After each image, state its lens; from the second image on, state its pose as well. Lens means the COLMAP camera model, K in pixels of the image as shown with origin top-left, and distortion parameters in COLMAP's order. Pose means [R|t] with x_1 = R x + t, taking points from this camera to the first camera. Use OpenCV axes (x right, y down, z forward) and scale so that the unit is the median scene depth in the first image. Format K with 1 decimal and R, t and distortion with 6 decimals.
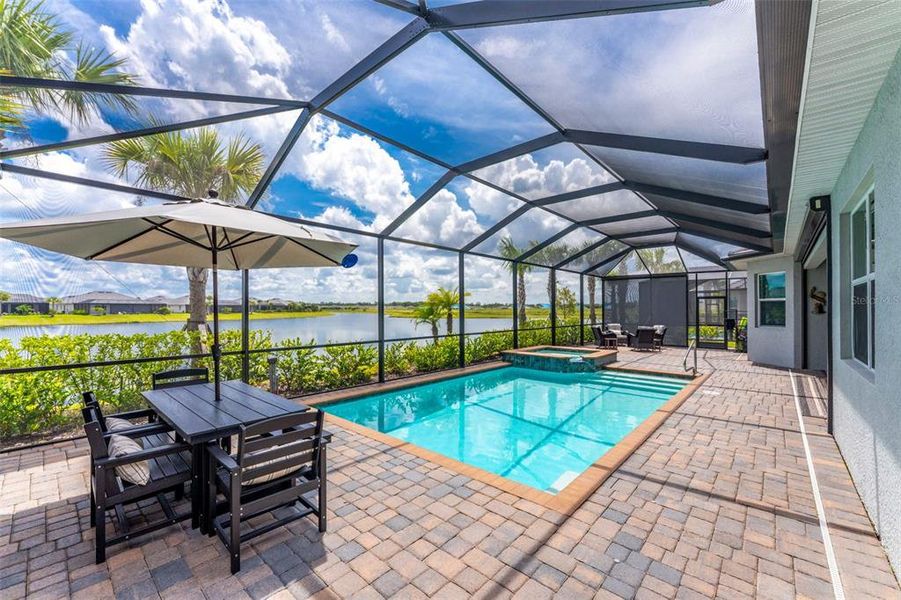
lens RADIAL K [[367.9, 0, 452.3], [0, 367.9, 304.6], [0, 0, 1]] dist [0.004426, -0.000352]
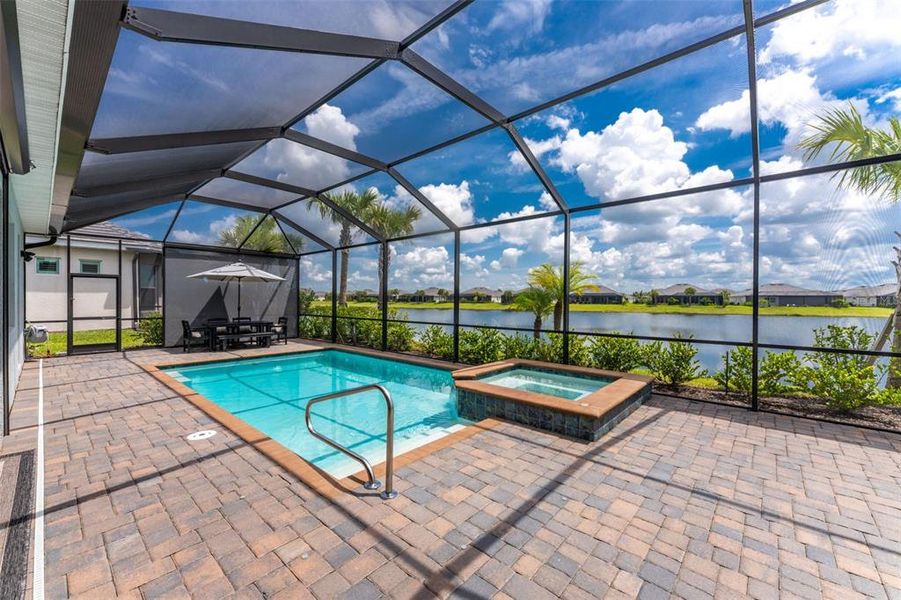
lens RADIAL K [[367.9, 0, 446.0], [0, 367.9, 309.1], [0, 0, 1]] dist [0.004426, -0.000352]
pose [[-0.020235, 0.025852, -0.999461, 0.104780], [0.005713, 0.999652, 0.025742, 0.002681], [0.999779, -0.005190, -0.020376, 0.114751]]
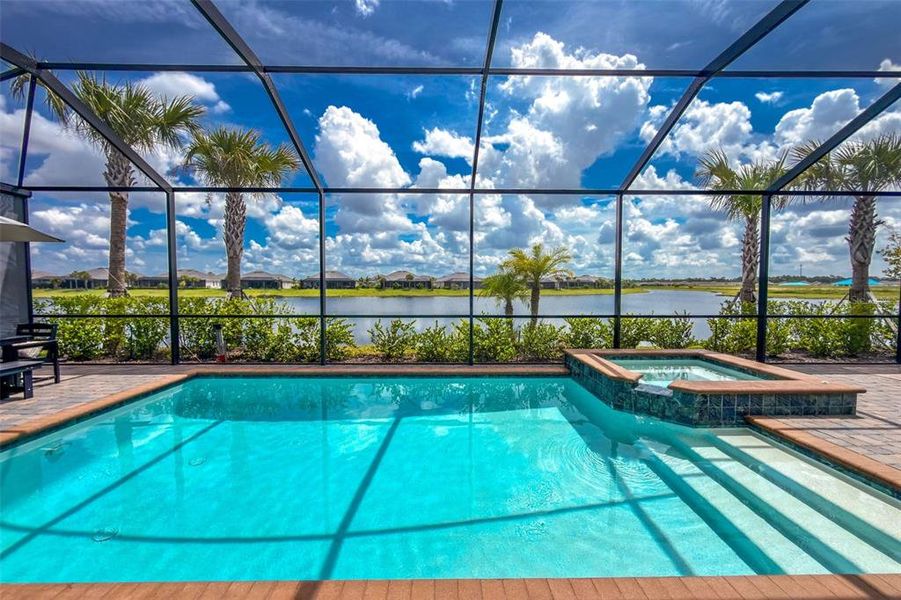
lens RADIAL K [[367.9, 0, 452.4], [0, 367.9, 305.5], [0, 0, 1]] dist [0.004426, -0.000352]
pose [[0.665891, 0.040784, -0.744933, 0.064333], [0.007788, 0.998070, 0.061605, 0.002608], [0.746008, -0.046824, 0.664288, 0.066212]]
